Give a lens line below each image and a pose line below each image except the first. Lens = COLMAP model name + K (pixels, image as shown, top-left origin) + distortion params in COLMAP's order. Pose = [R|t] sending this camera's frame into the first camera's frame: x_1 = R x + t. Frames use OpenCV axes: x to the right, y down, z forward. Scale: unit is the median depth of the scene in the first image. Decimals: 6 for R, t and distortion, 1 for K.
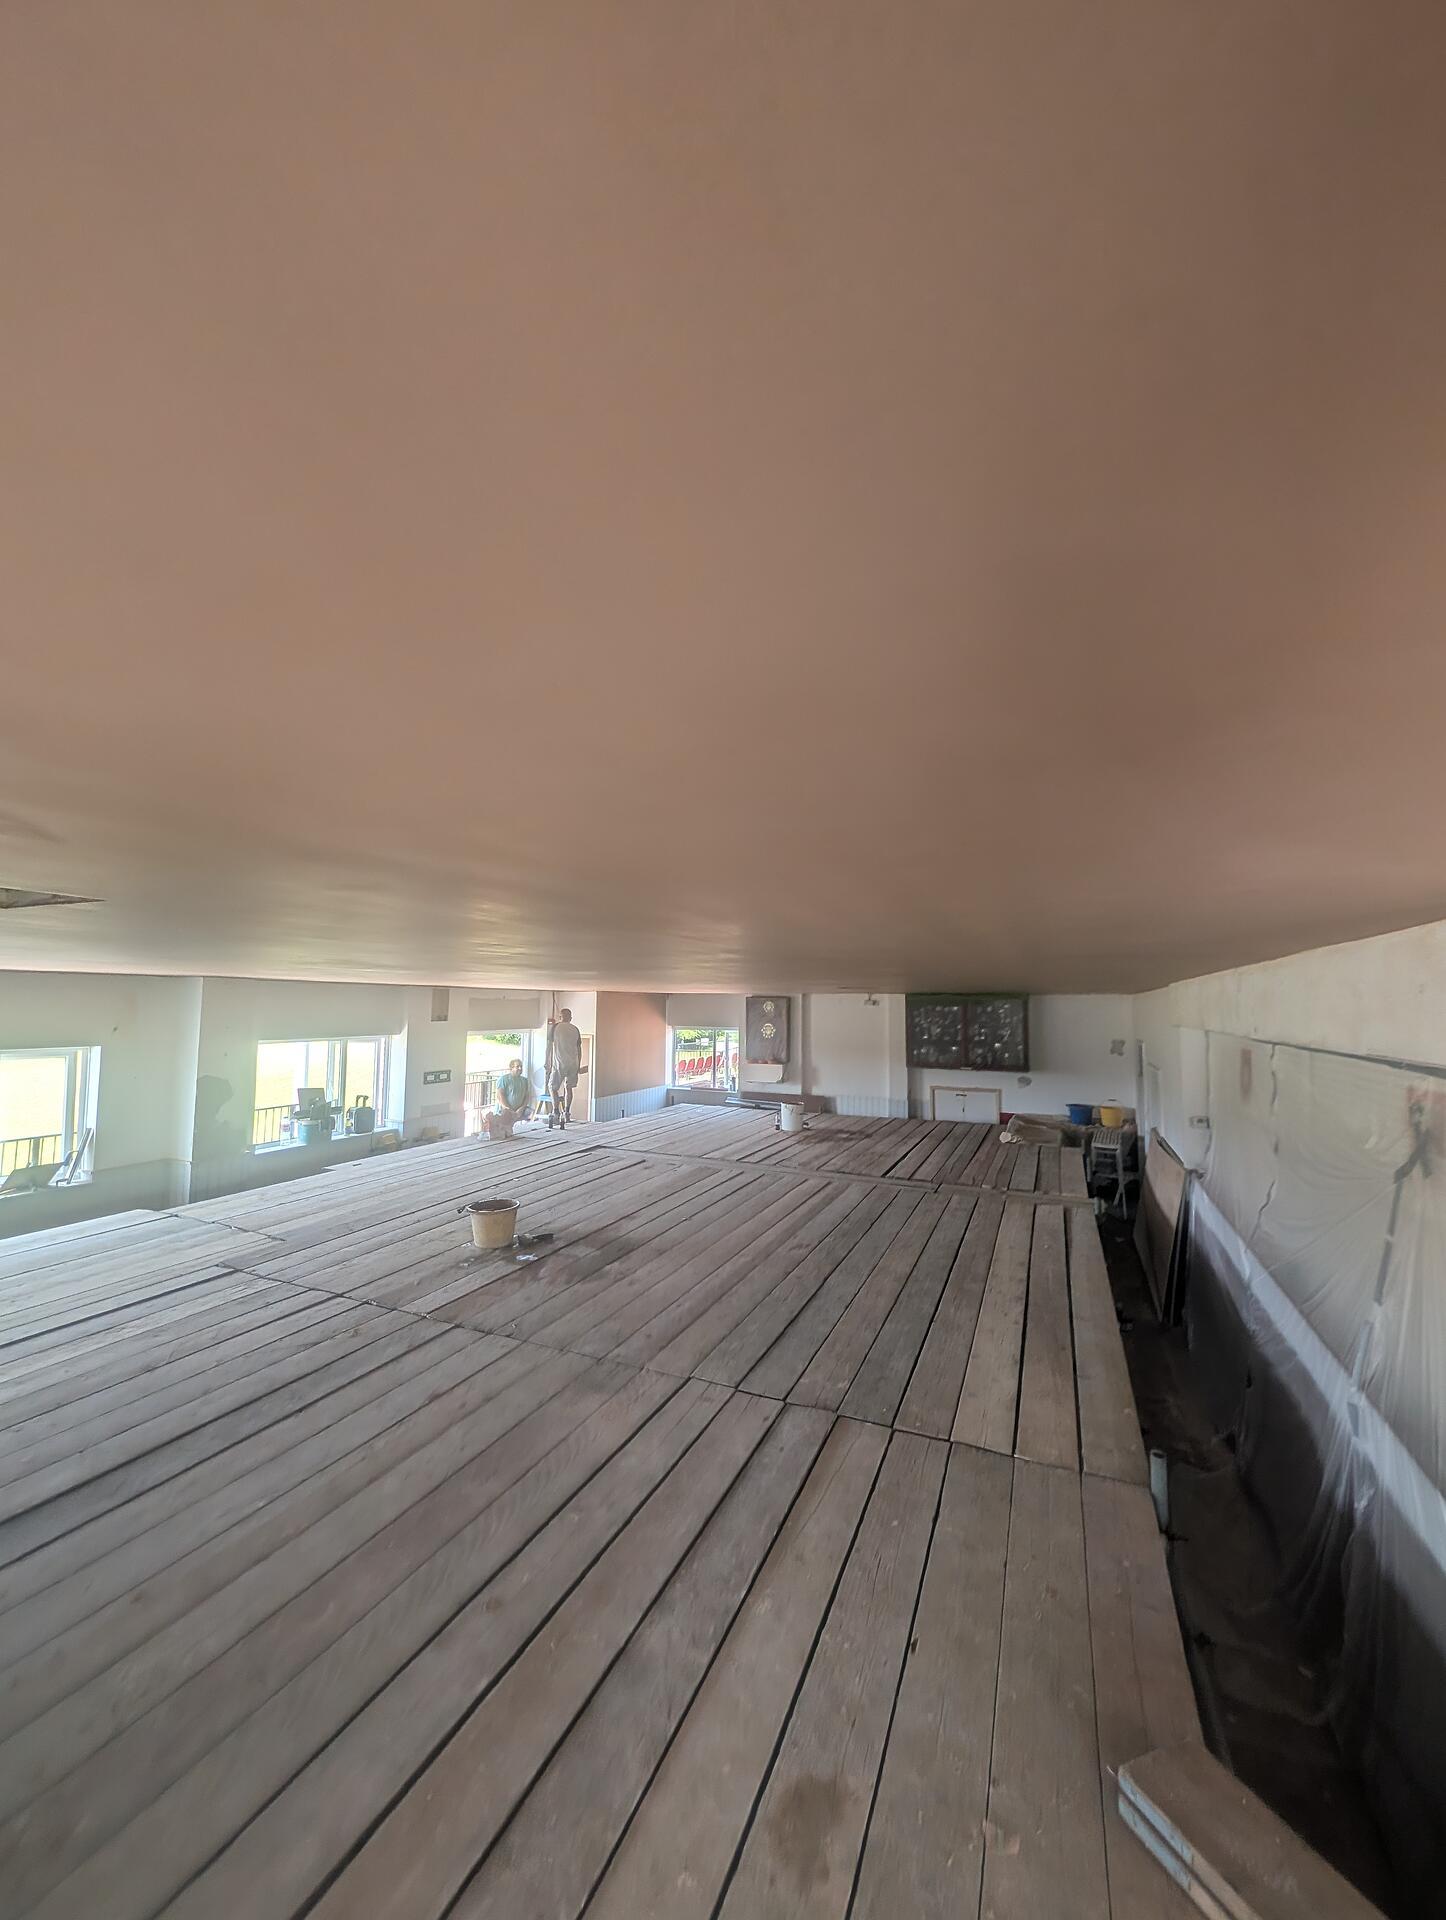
lens RADIAL K [[739.1, 0, 721.7], [0, 739.1, 950.5], [0, 0, 1]] dist [-0.002741, -0.000201]
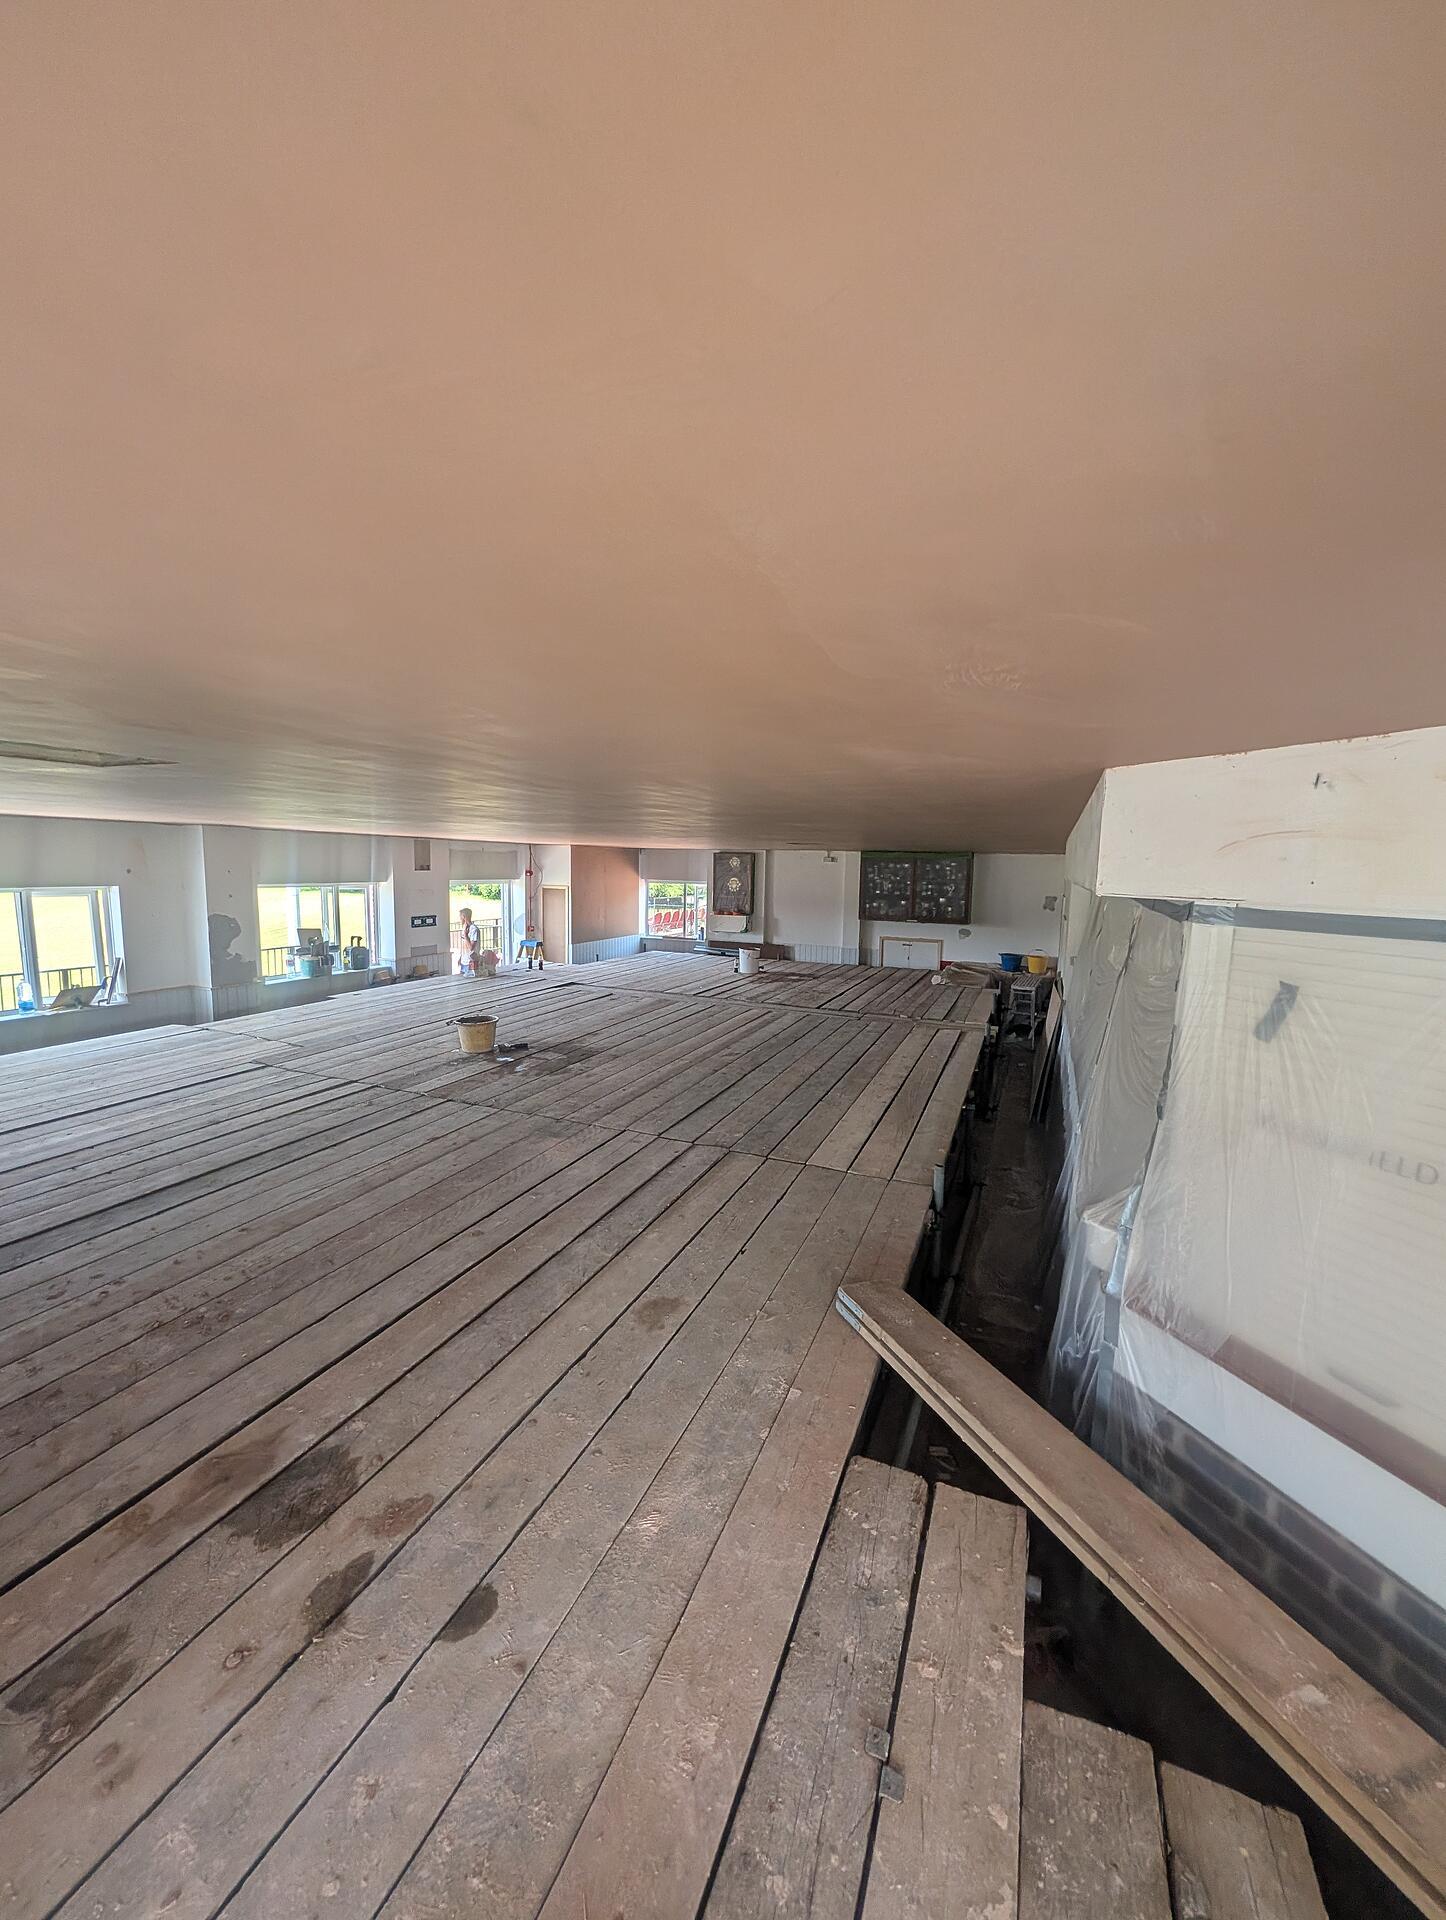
lens RADIAL K [[739.1, 0, 721.7], [0, 739.1, 950.5], [0, 0, 1]] dist [-0.002741, -0.000201]
pose [[0.999776, 0.010546, 0.018324, 0.048828], [-0.013812, 0.981996, 0.188394, 0.002078], [-0.016007, -0.188605, 0.981923, -0.120402]]
